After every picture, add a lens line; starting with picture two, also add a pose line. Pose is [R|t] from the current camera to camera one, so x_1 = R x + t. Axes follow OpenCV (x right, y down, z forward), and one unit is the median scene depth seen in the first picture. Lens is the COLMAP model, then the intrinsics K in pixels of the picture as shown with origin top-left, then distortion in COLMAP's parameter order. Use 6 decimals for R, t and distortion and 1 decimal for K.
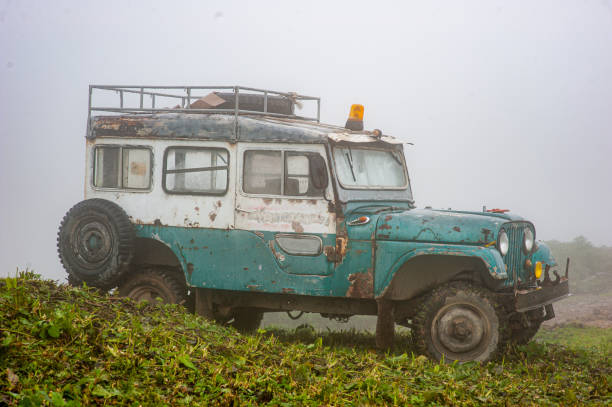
lens RADIAL K [[1667.4, 0, 305.9], [0, 1667.4, 202.8], [0, 0, 1]] dist [-0.047437, 0.000000]
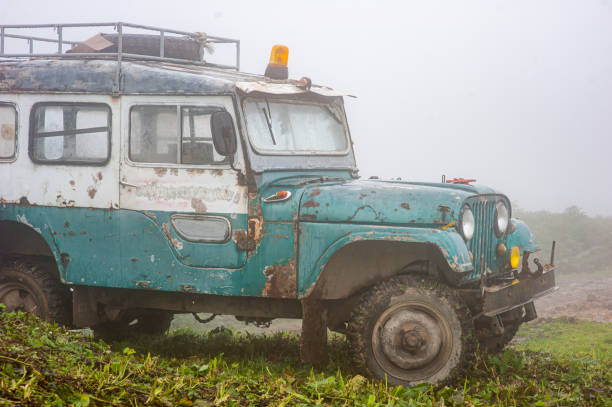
lens RADIAL K [[1667.4, 0, 306.0], [0, 1667.4, 204.1], [0, 0, 1]] dist [-0.047437, 0.000000]
pose [[0.999928, -0.011636, 0.003038, 0.041178], [0.011573, 0.999734, 0.019932, -0.000658], [-0.003269, -0.019895, 0.999797, 0.232126]]
